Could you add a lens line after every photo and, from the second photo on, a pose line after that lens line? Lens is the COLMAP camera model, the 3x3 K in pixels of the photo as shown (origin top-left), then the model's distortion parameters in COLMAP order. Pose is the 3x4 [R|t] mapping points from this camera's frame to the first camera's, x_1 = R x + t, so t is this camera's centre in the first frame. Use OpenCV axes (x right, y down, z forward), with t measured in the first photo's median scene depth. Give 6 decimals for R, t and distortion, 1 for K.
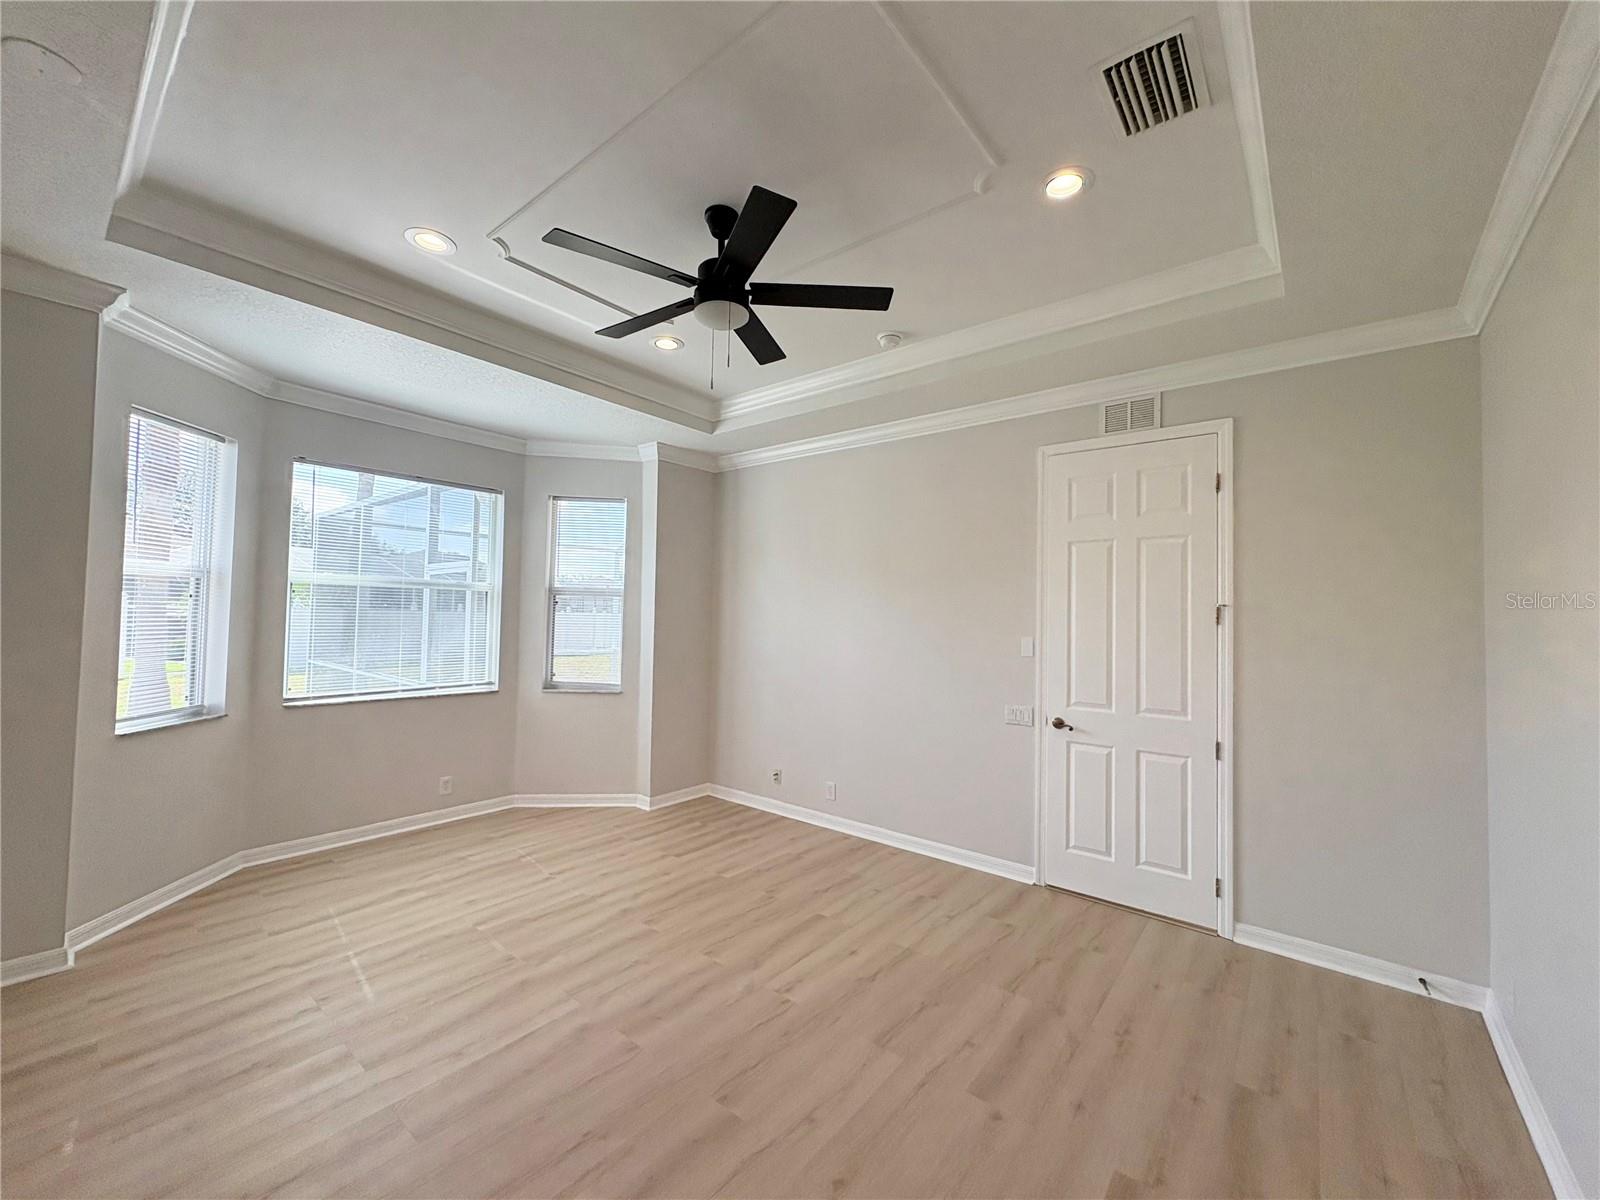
lens RADIAL K [[636.4, 0, 798.4], [0, 636.4, 600.1], [0, 0, 1]] dist [-0.001871, 0.000467]
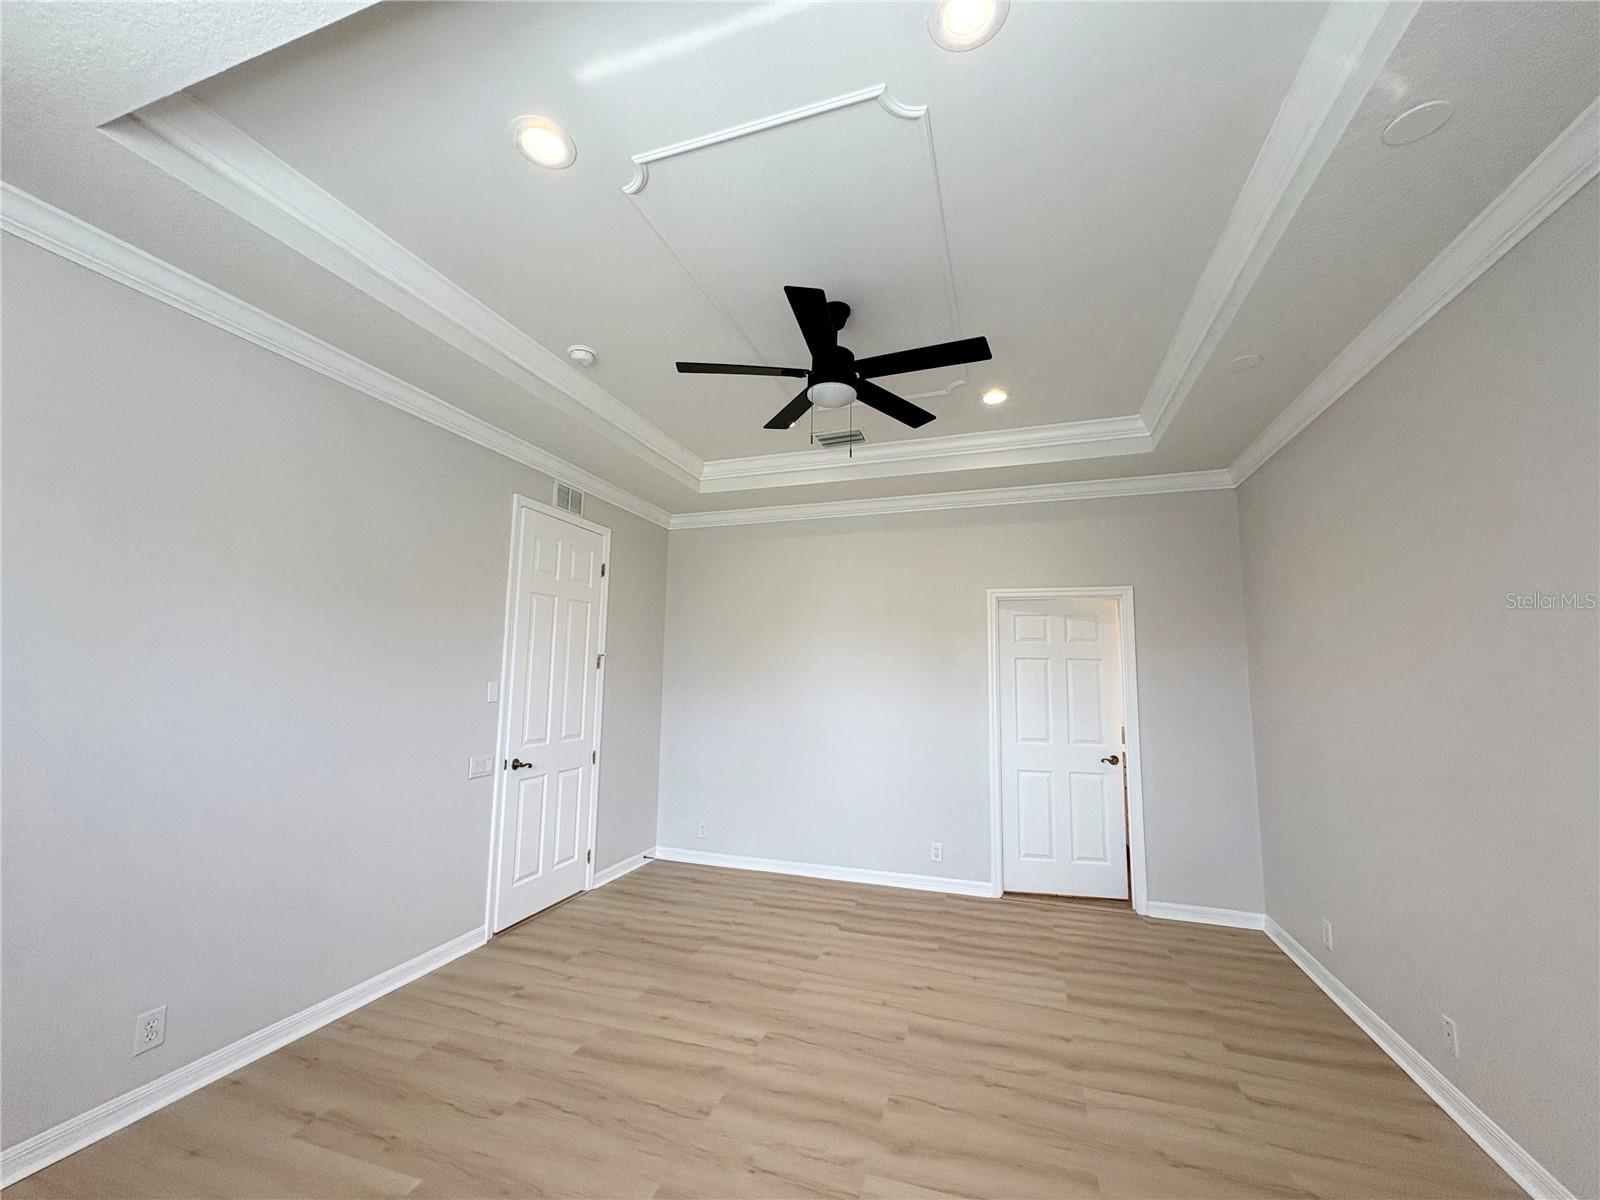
lens RADIAL K [[636.4, 0, 798.4], [0, 636.4, 600.1], [0, 0, 1]] dist [-0.001871, 0.000467]
pose [[-0.367765, 0.088352, 0.925712, -0.834054], [-0.048739, 0.992277, -0.114068, 0.026888], [-0.928641, -0.087069, -0.360618, 1.087668]]
